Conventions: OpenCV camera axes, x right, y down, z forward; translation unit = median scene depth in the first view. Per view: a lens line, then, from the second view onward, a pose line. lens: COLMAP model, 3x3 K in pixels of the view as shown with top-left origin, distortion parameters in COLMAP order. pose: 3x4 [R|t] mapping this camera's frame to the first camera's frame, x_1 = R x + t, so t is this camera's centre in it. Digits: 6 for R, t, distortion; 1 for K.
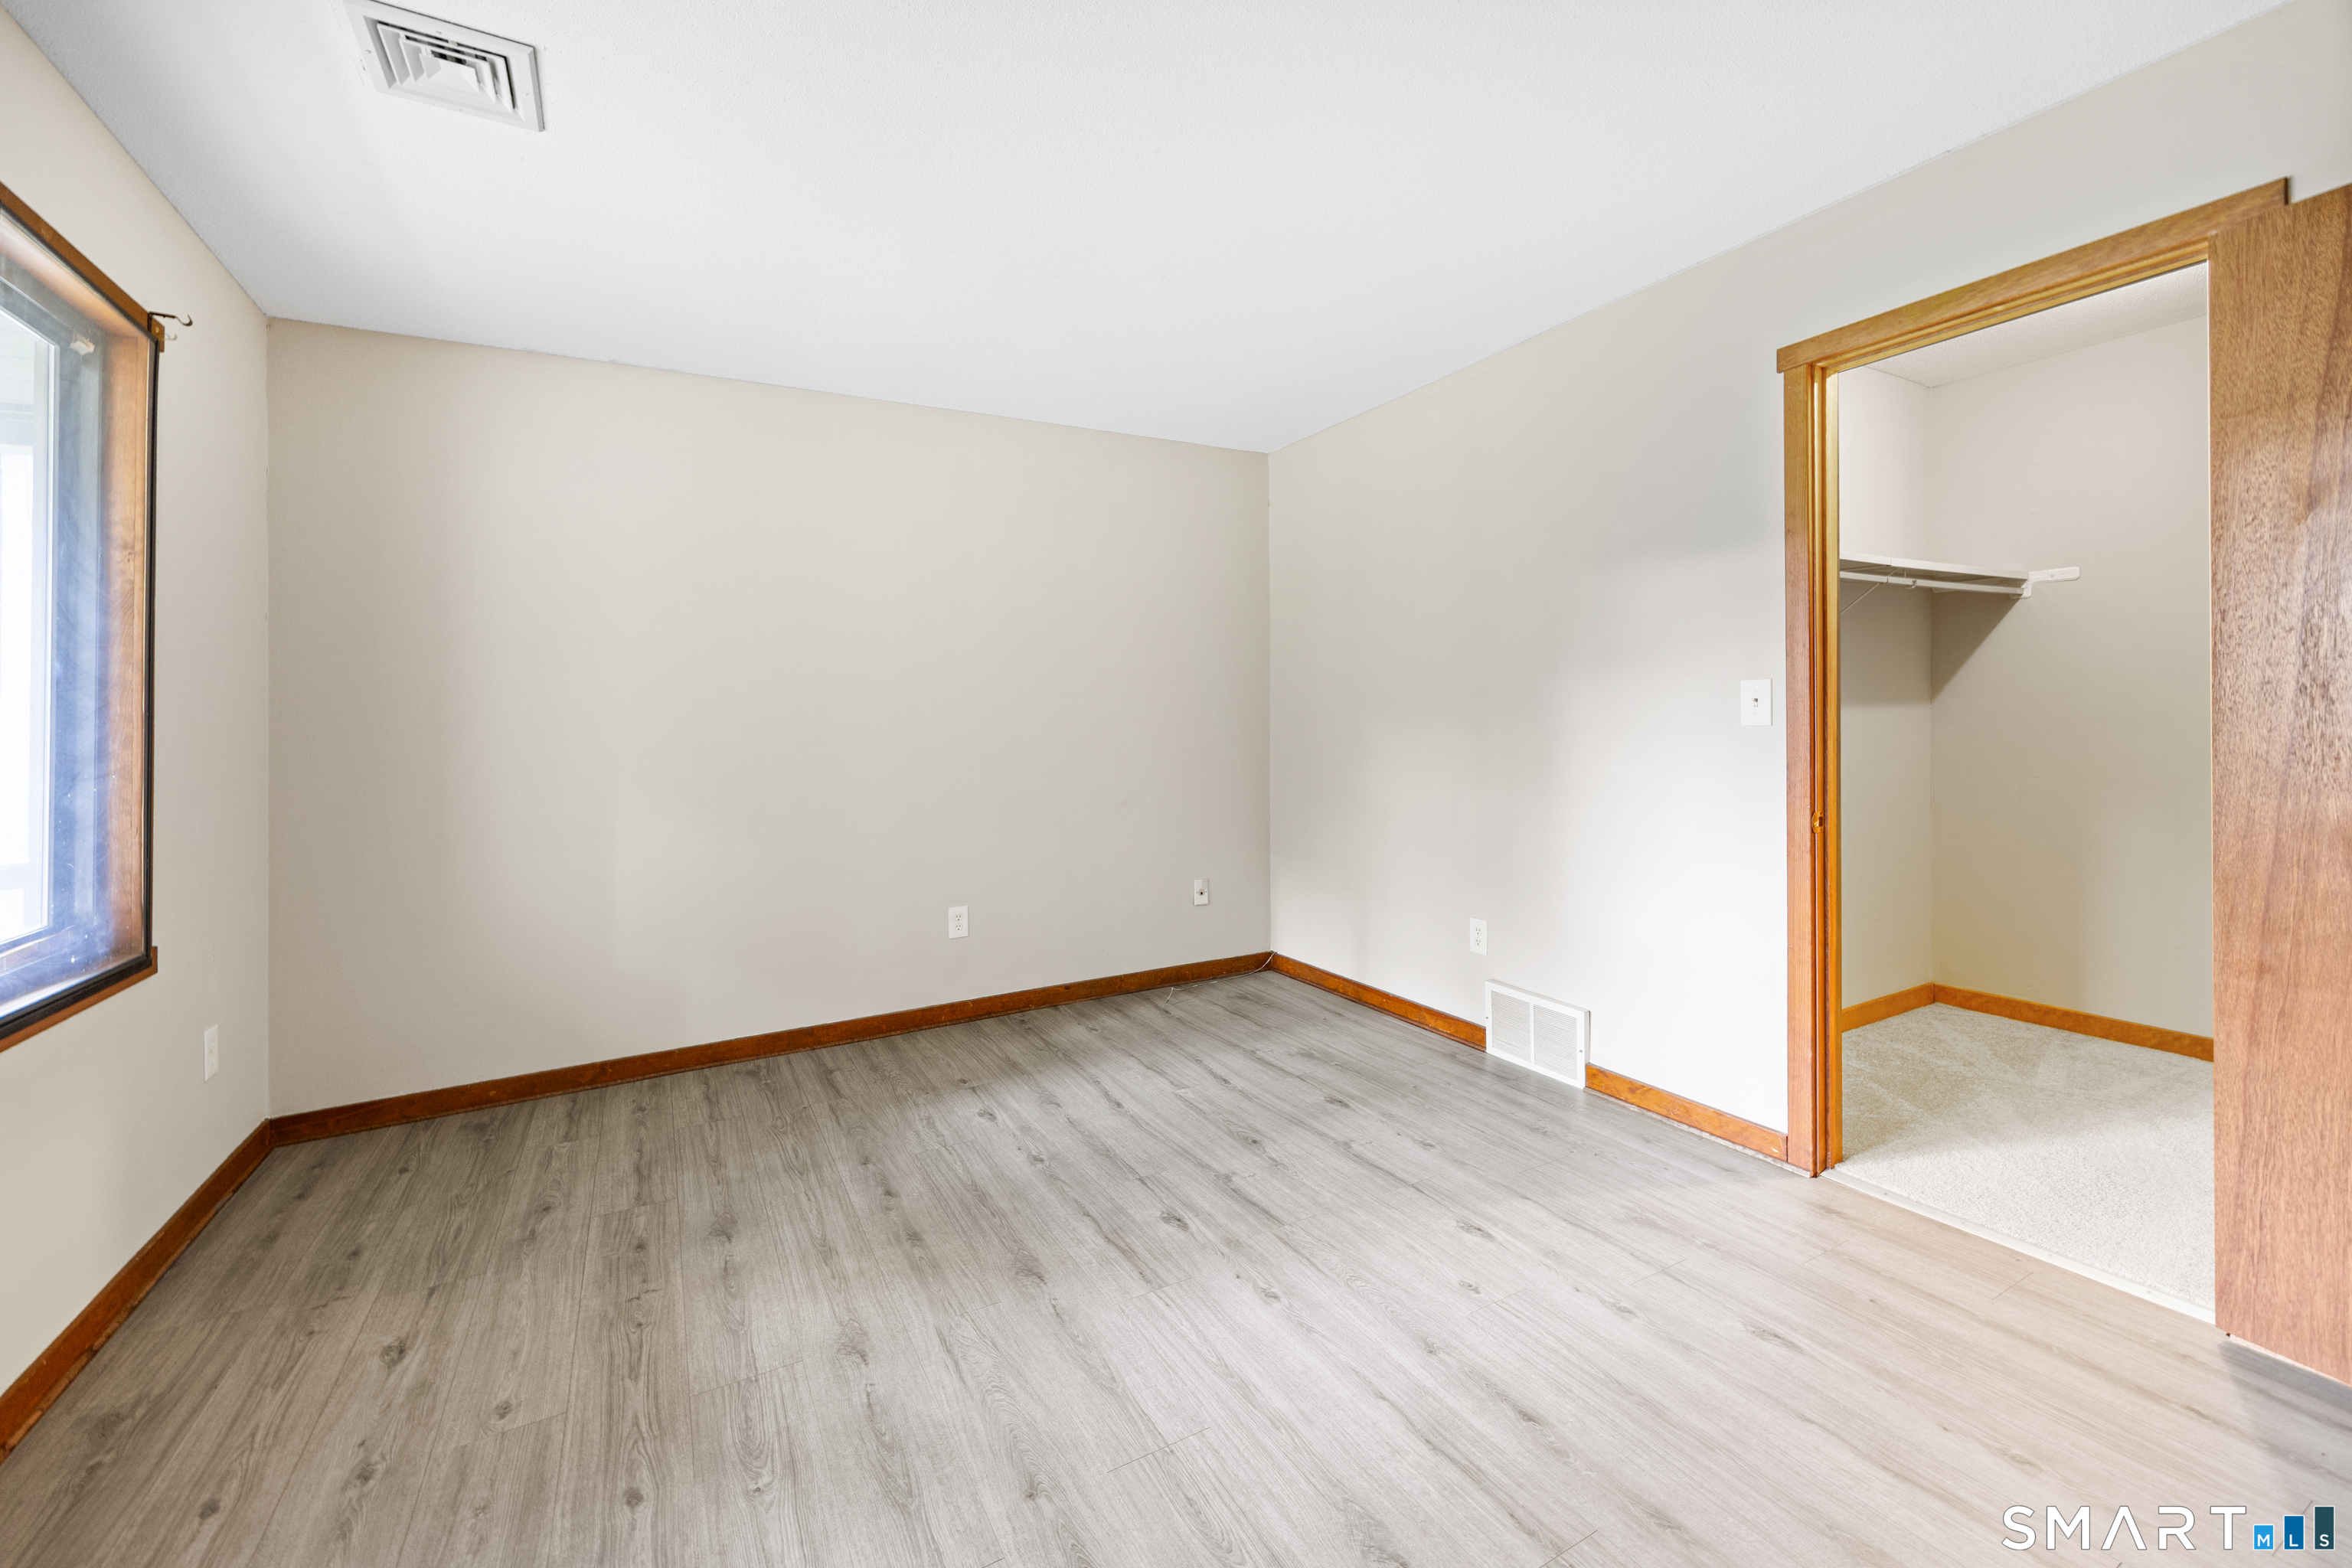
lens RADIAL K [[945.6, 0, 1168.8], [0, 945.6, 719.2], [0, 0, 1]] dist [-0.002304, 0.000080]
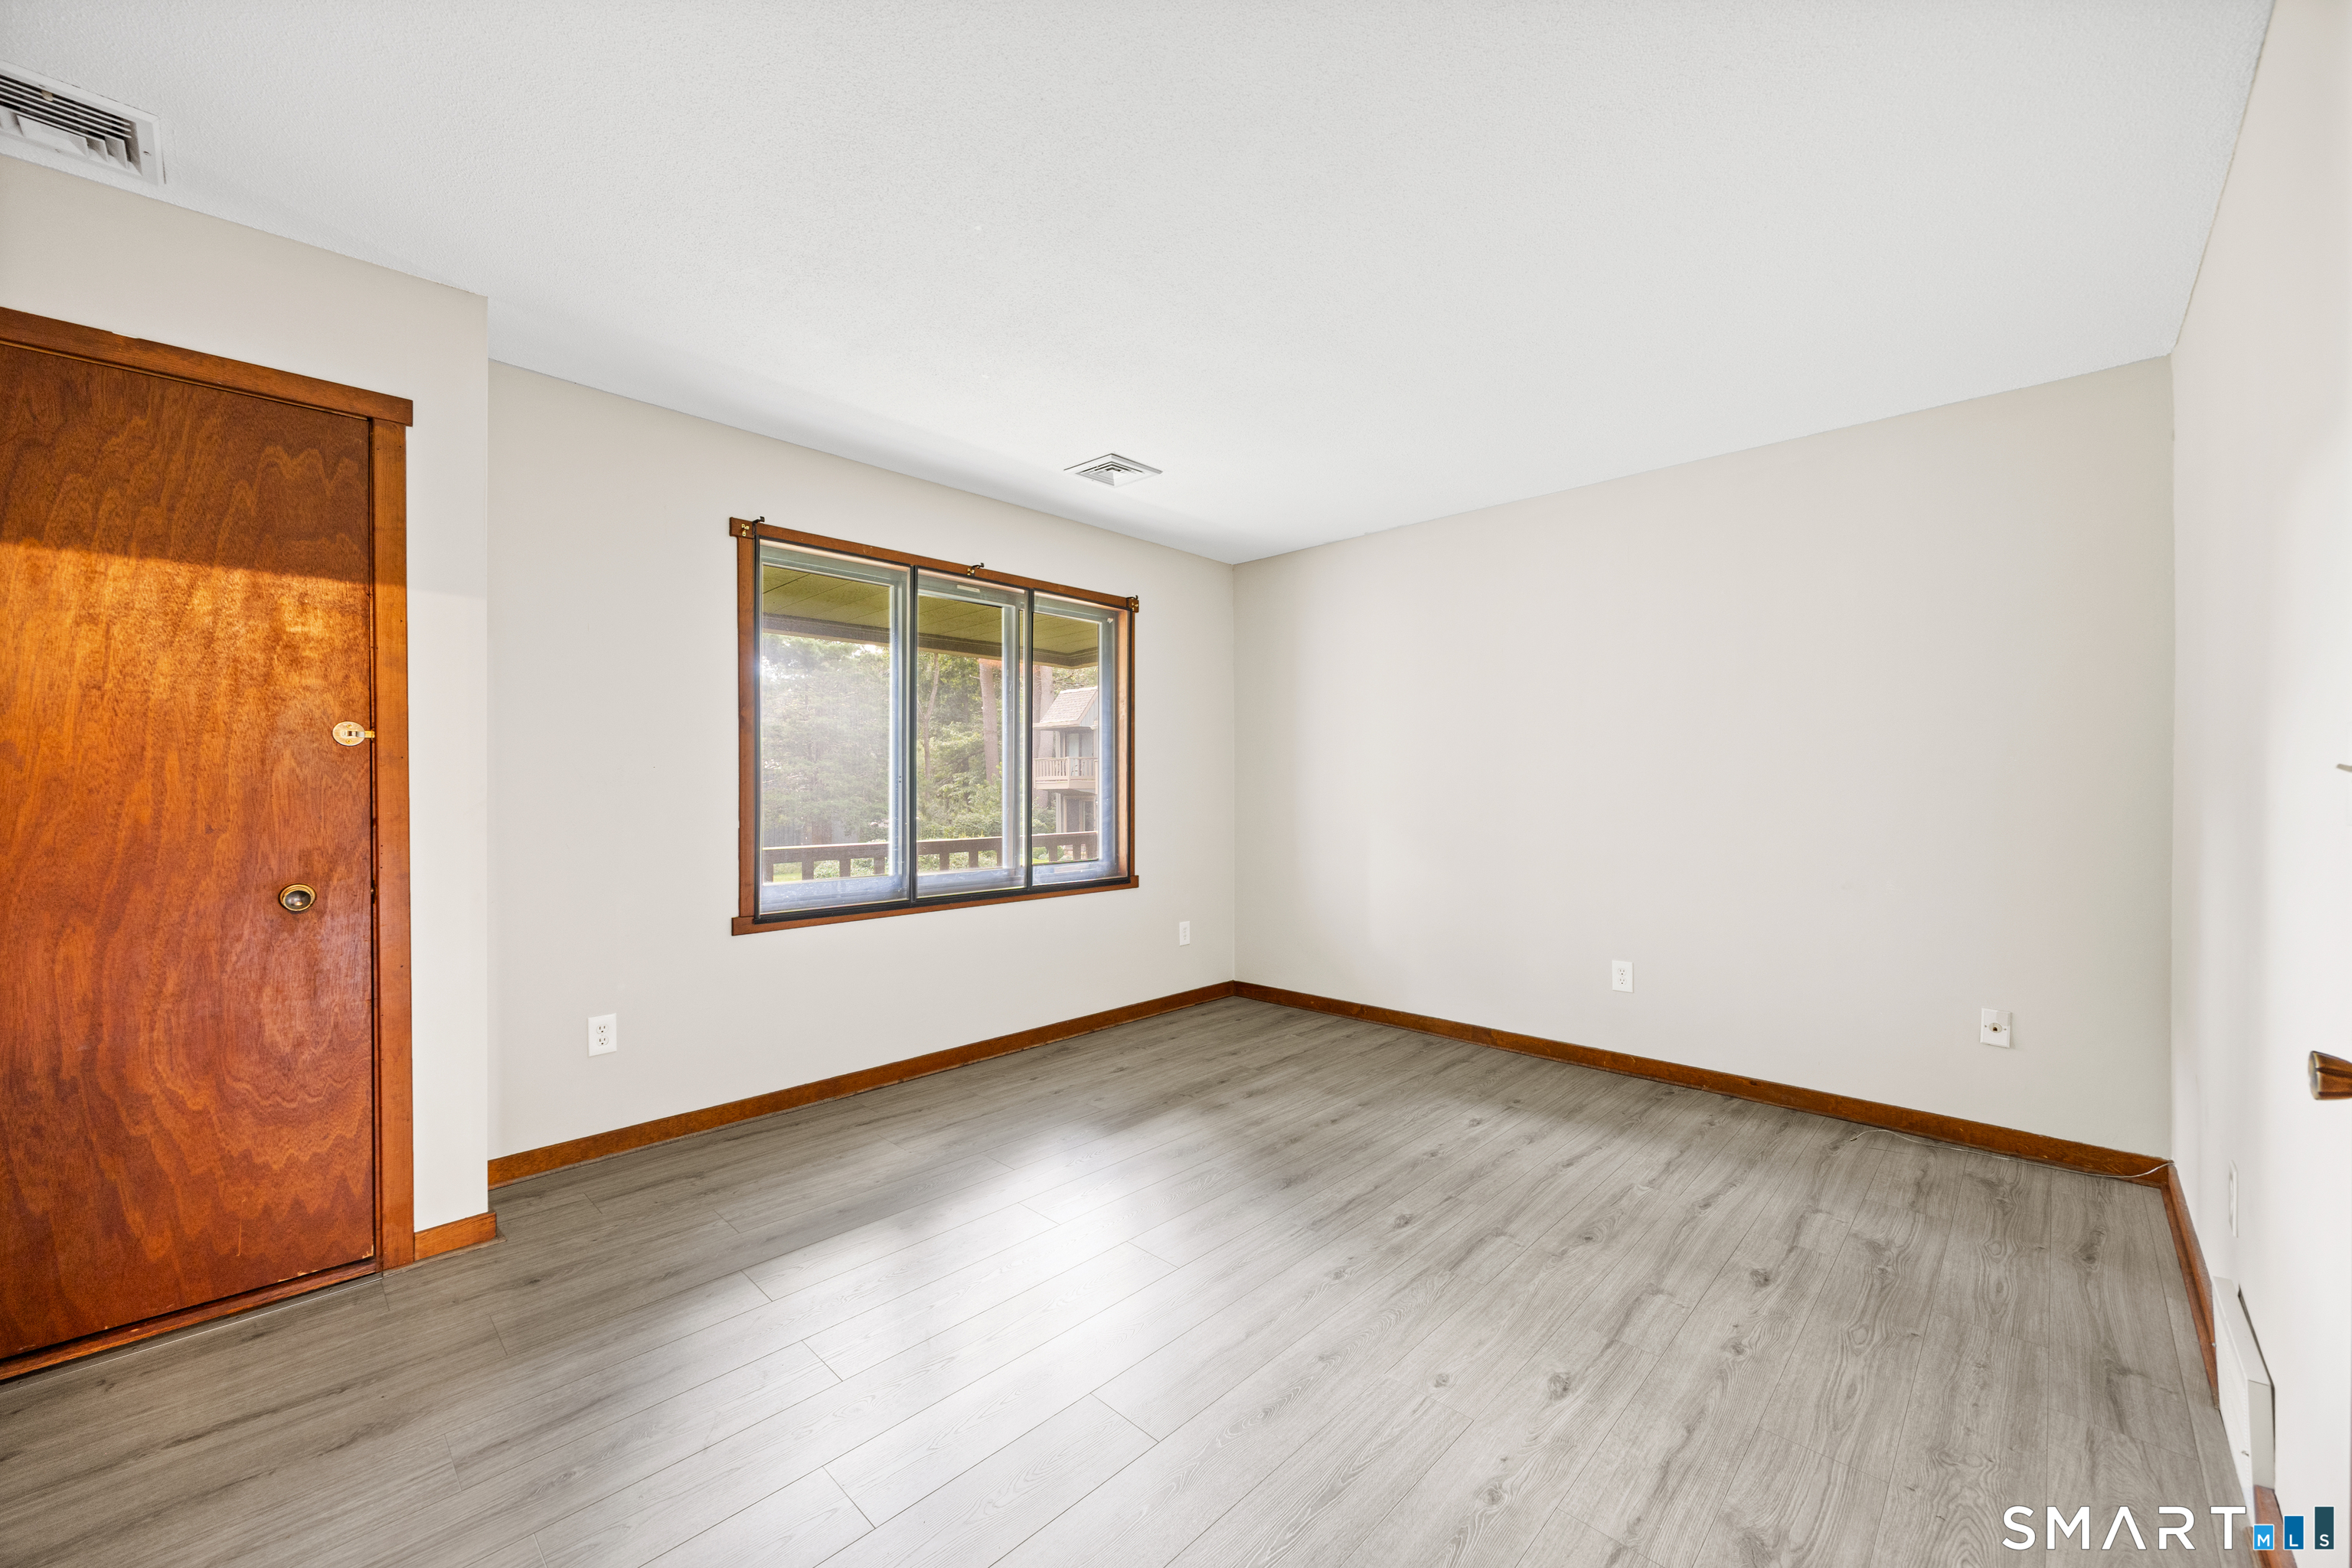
lens RADIAL K [[918.0, 0, 1176.0], [0, 918.0, 784.0], [0, 0, 1]] dist [-0.000721, -0.000021]
pose [[0.293536, 0.021680, -0.955702, 0.789554], [-0.002698, 0.999758, 0.021850, -0.020881], [0.955944, -0.003835, 0.293523, 0.327431]]
